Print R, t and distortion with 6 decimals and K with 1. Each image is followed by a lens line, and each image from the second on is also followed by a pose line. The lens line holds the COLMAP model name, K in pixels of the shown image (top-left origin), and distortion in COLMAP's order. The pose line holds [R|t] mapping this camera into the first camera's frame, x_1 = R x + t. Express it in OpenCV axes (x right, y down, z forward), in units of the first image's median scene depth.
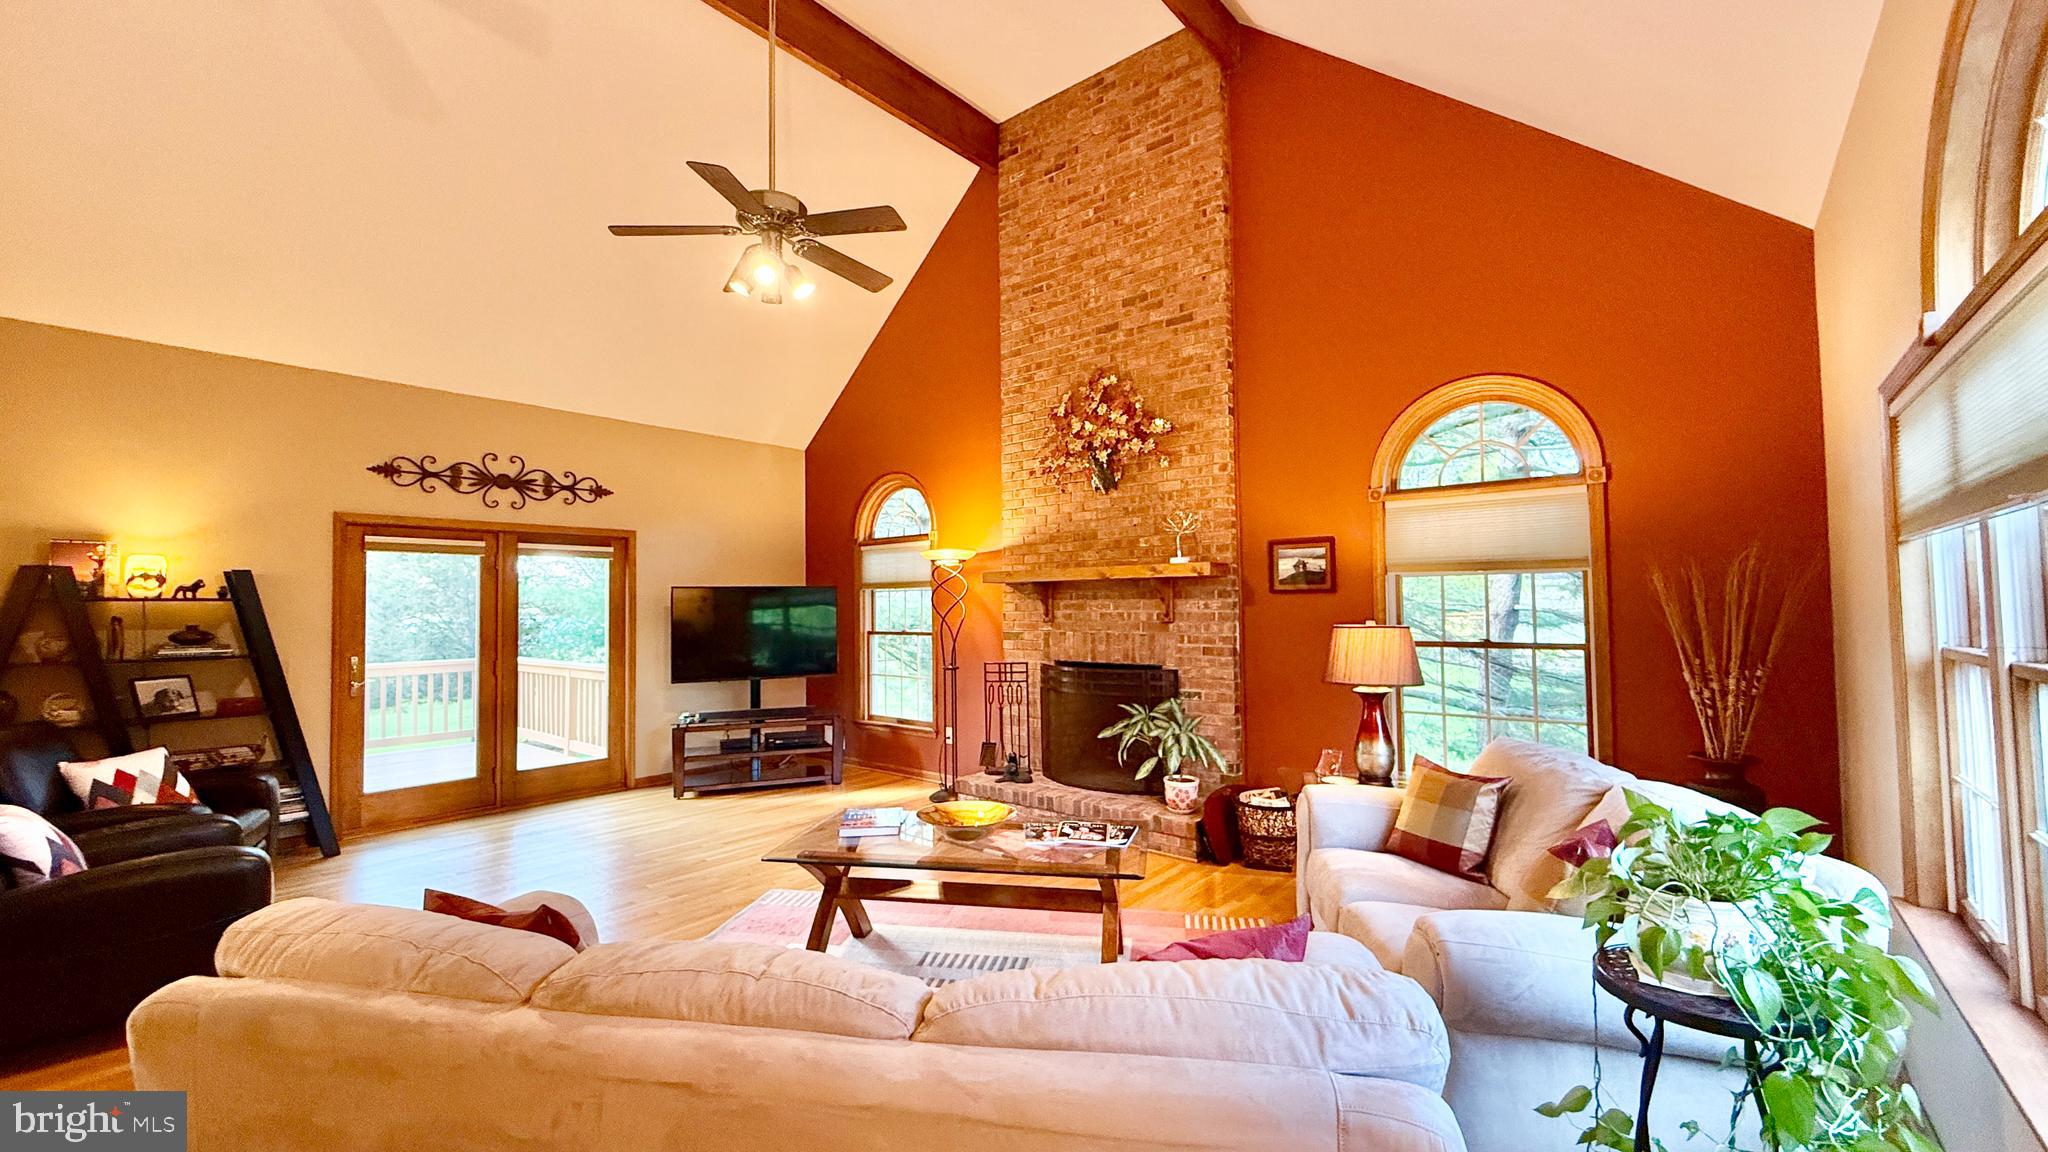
lens RADIAL K [[824.7, 0, 1011.8], [0, 824.7, 574.4], [0, 0, 1]] dist [0.001058, 0.000068]
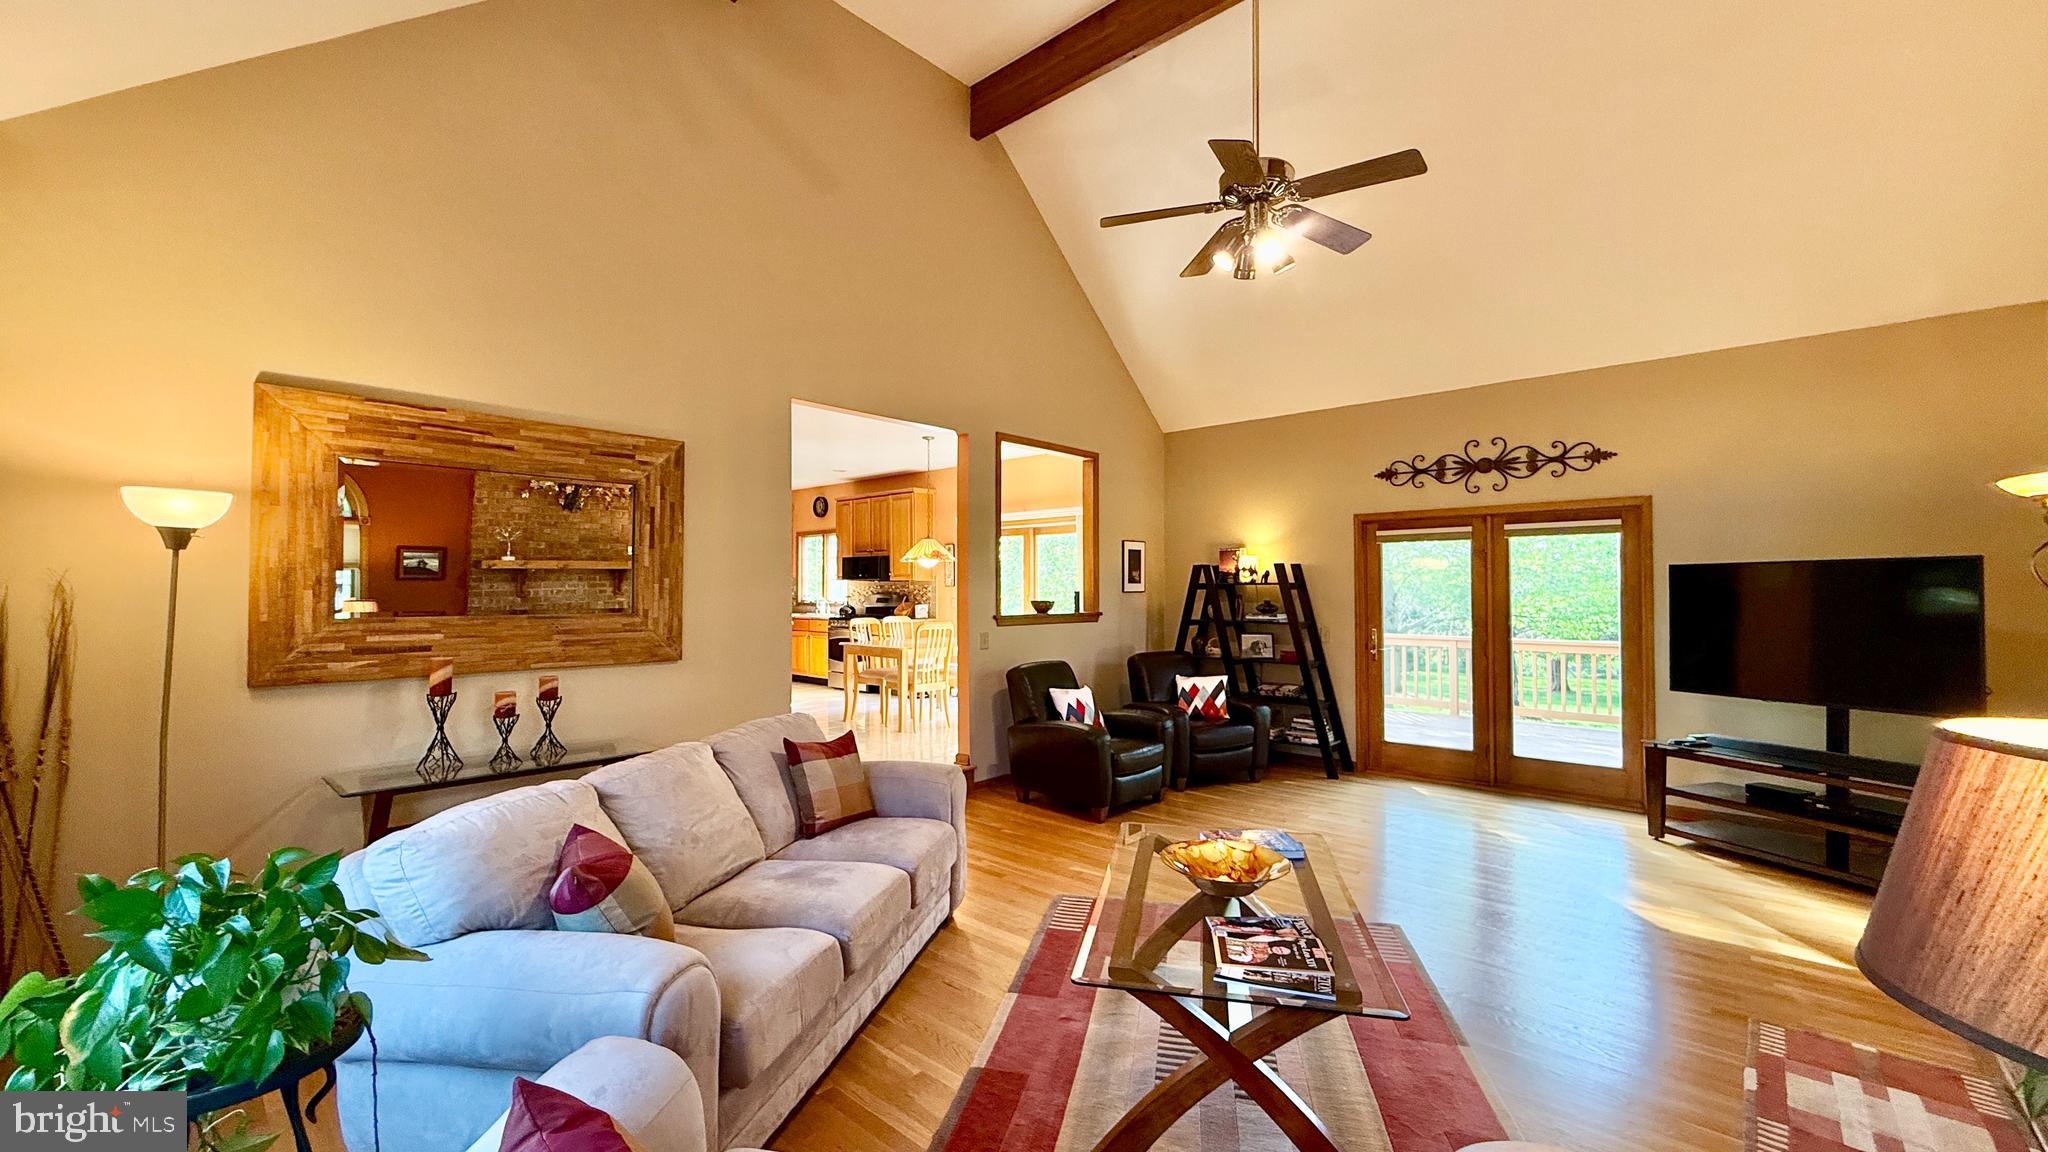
lens RADIAL K [[824.7, 0, 1011.8], [0, 824.7, 574.4], [0, 0, 1]] dist [0.001058, 0.000068]
pose [[-0.053502, -0.005775, -0.998551, 0.423702], [0.042545, 0.999062, -0.008057, 0.004273], [0.997661, -0.042914, -0.053207, 0.469135]]
